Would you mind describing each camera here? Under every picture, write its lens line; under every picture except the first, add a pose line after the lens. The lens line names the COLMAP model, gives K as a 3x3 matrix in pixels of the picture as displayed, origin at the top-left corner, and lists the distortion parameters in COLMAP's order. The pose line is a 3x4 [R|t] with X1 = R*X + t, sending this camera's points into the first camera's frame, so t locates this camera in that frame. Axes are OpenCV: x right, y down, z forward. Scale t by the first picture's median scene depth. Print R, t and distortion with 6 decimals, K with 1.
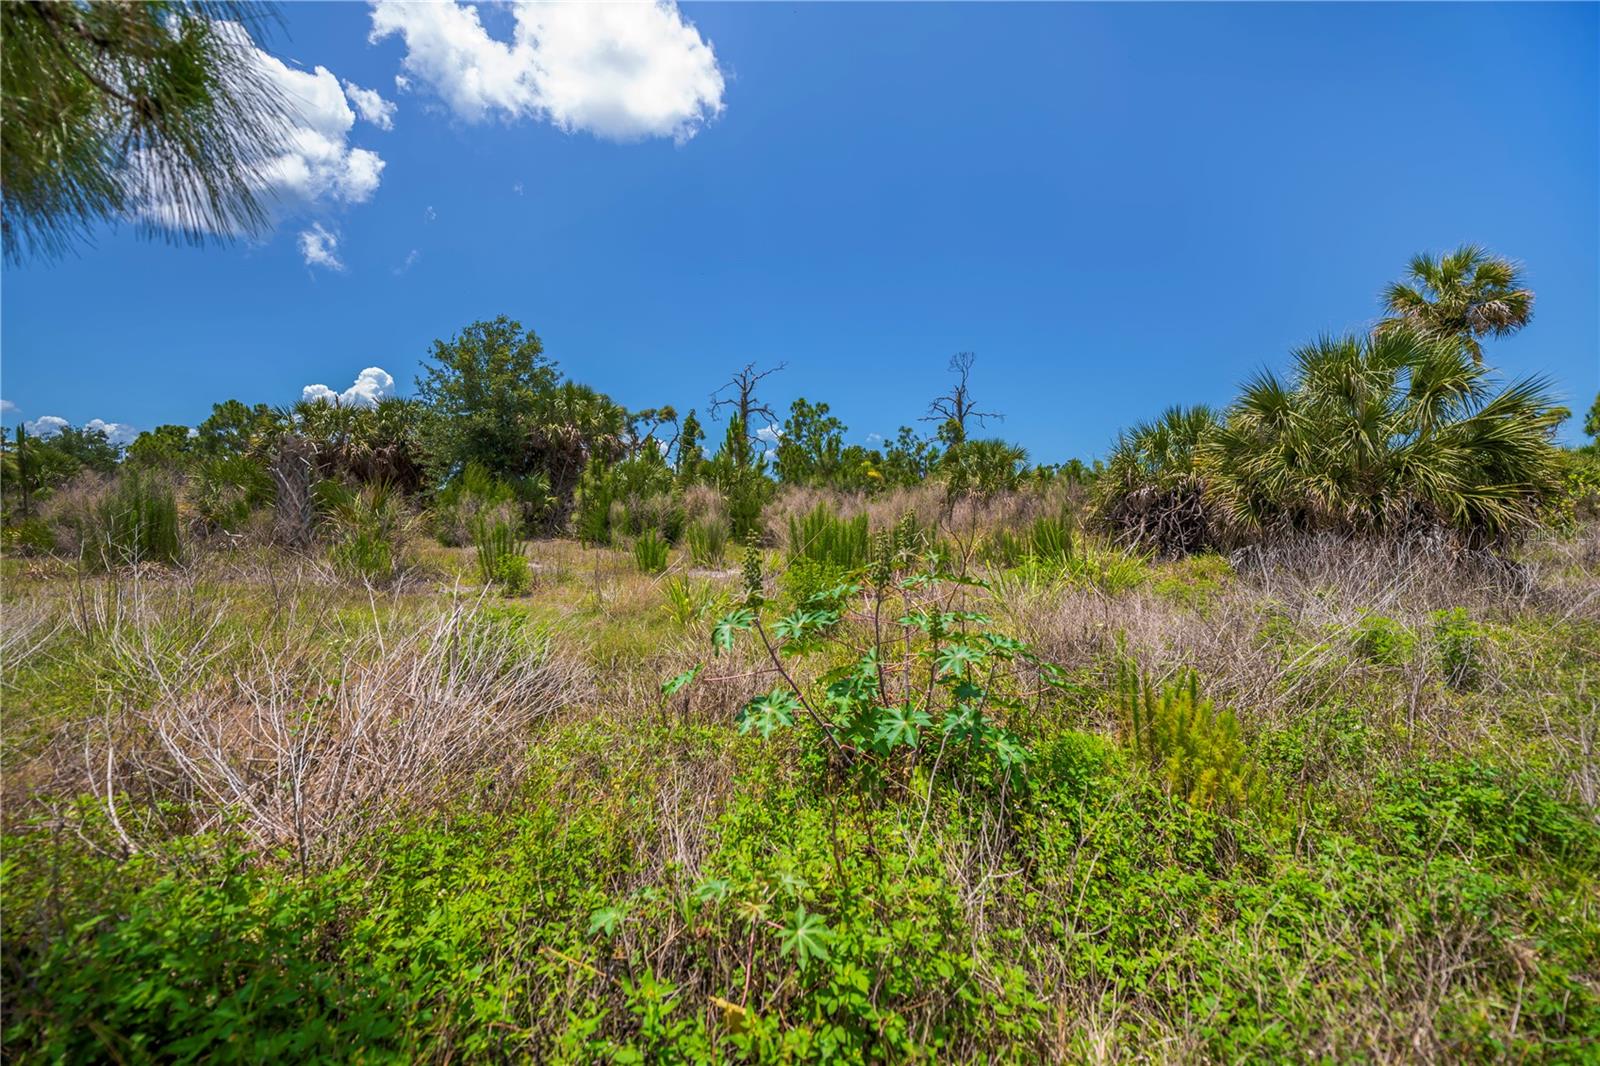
lens RADIAL K [[626.0, 0, 798.6], [0, 626.0, 521.0], [0, 0, 1]] dist [0.001631, -0.008450]
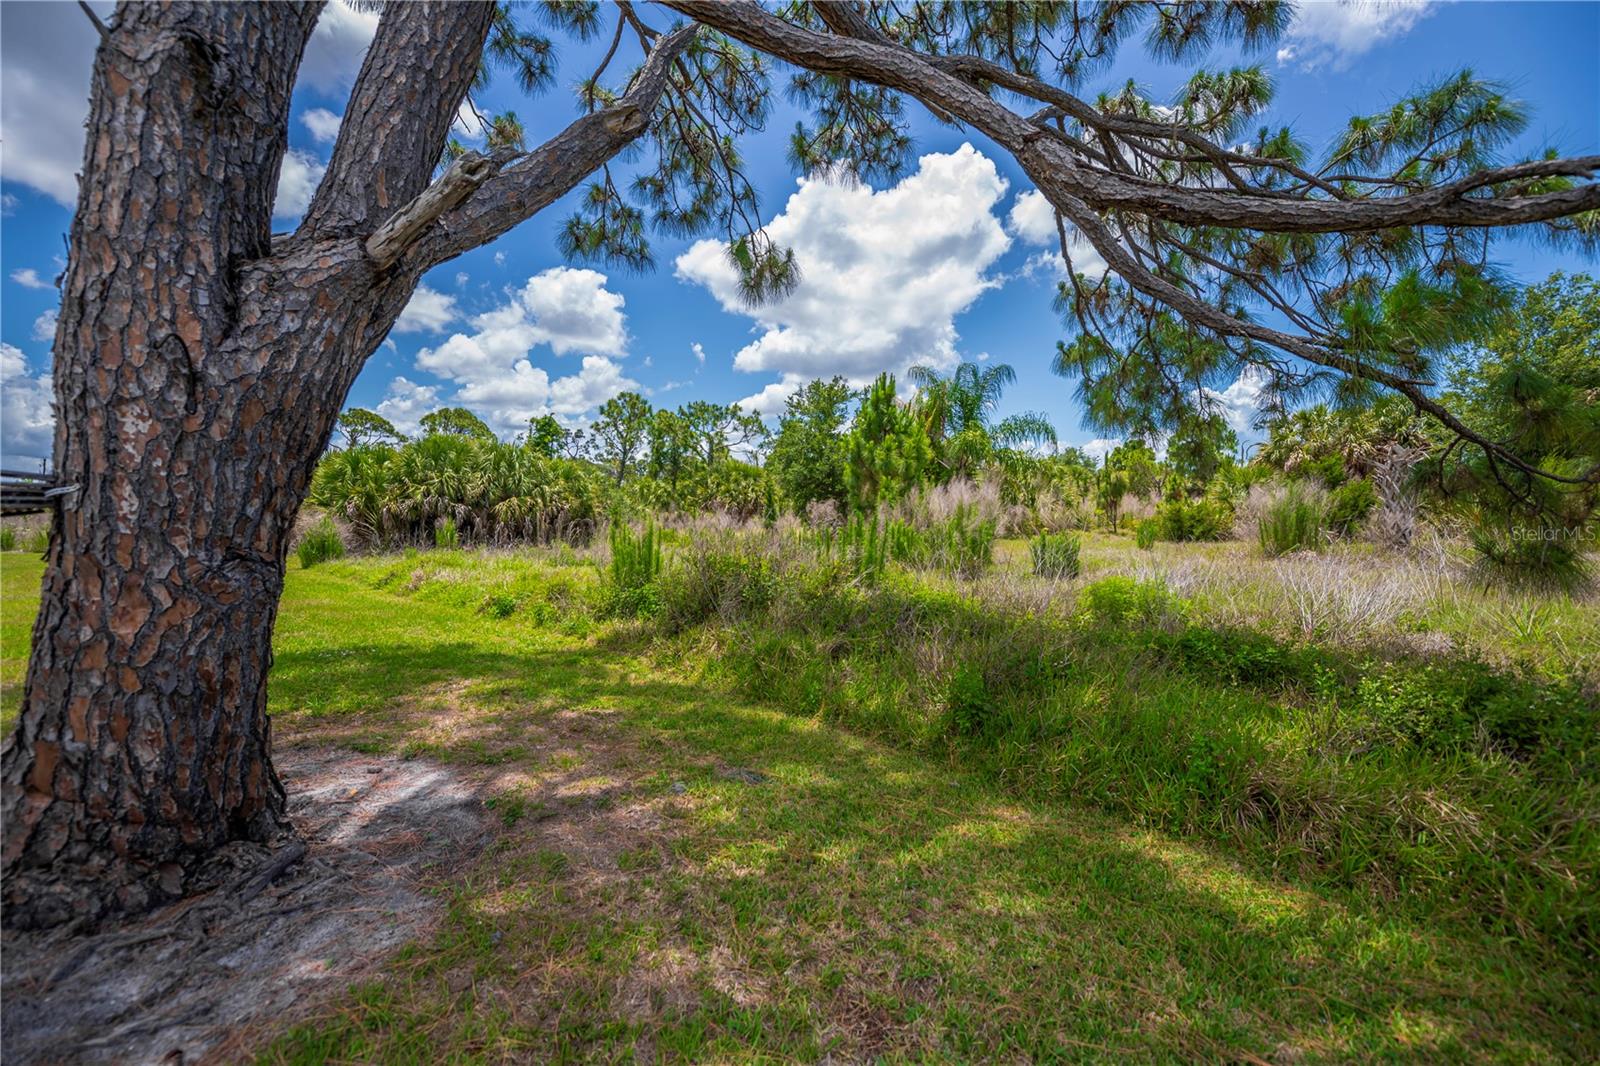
lens RADIAL K [[635.9, 0, 808.9], [0, 635.9, 534.8], [0, 0, 1]] dist [-0.015991, -0.000104]
pose [[0.360807, 0.040698, -0.931752, -0.033004], [-0.011124, 0.999164, 0.039335, -0.002390], [0.932574, -0.003828, 0.360958, -0.106014]]
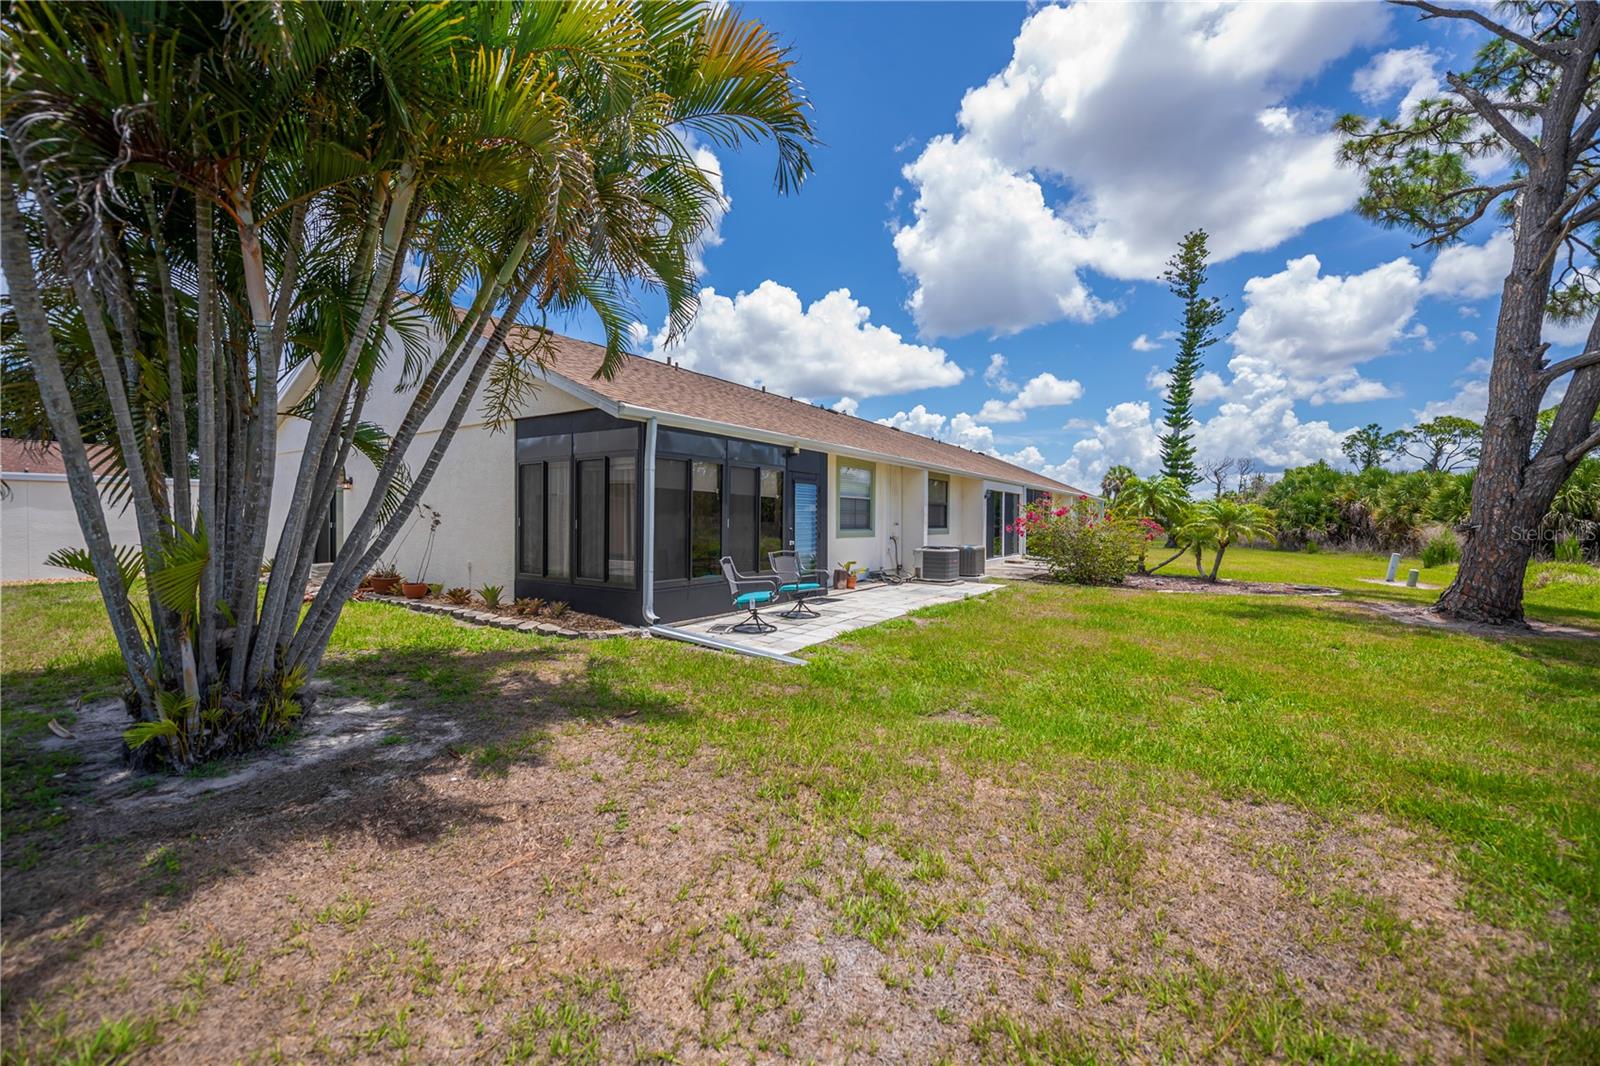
lens RADIAL K [[626.0, 0, 798.6], [0, 626.0, 521.0], [0, 0, 1]] dist [0.001631, -0.008450]
pose [[-0.862173, 0.002177, -0.506610, 0.205383], [-0.010986, 0.999675, 0.022992, -0.007469], [0.506495, 0.025388, -0.861869, -0.077565]]
